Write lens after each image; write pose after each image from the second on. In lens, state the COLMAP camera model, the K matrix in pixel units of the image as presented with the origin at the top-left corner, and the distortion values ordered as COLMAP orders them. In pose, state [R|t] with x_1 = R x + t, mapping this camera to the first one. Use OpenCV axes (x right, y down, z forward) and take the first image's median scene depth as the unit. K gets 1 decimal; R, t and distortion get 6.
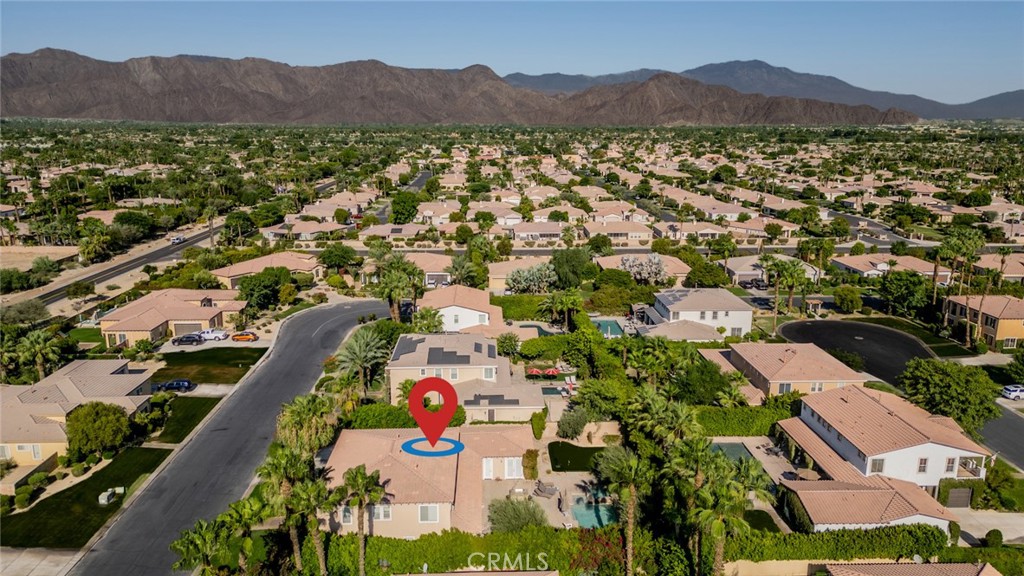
lens RADIAL K [[703.3, 0, 514.5], [0, 703.3, 303.1], [0, 0, 1]] dist [0.072210, -0.088052]
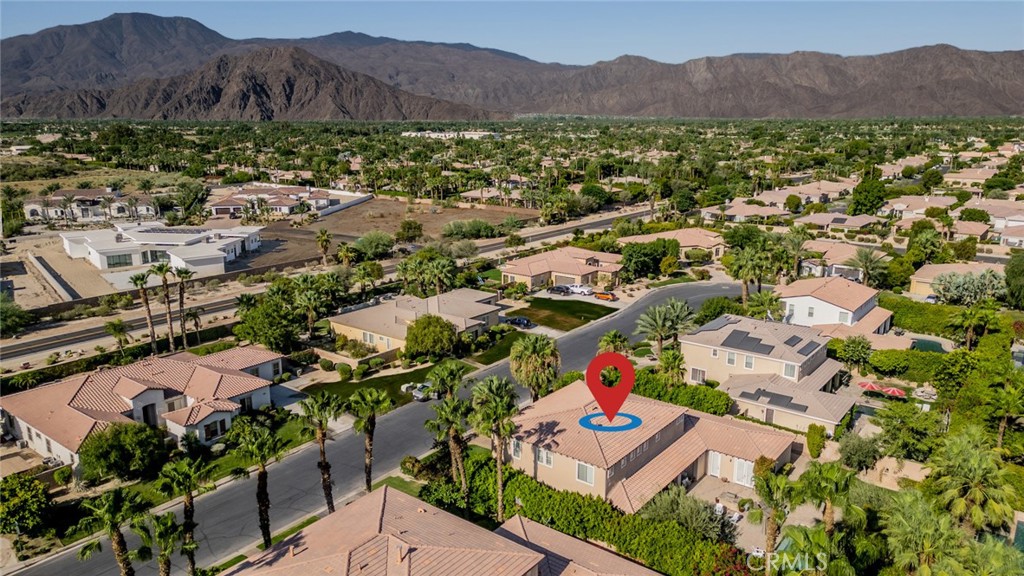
lens RADIAL K [[703.3, 0, 514.5], [0, 703.3, 303.1], [0, 0, 1]] dist [0.072210, -0.088052]
pose [[0.763198, 0.159622, -0.626139, 0.193121], [-0.155441, 0.985906, 0.061872, 0.015405], [0.627190, 0.050107, 0.777253, 0.104983]]
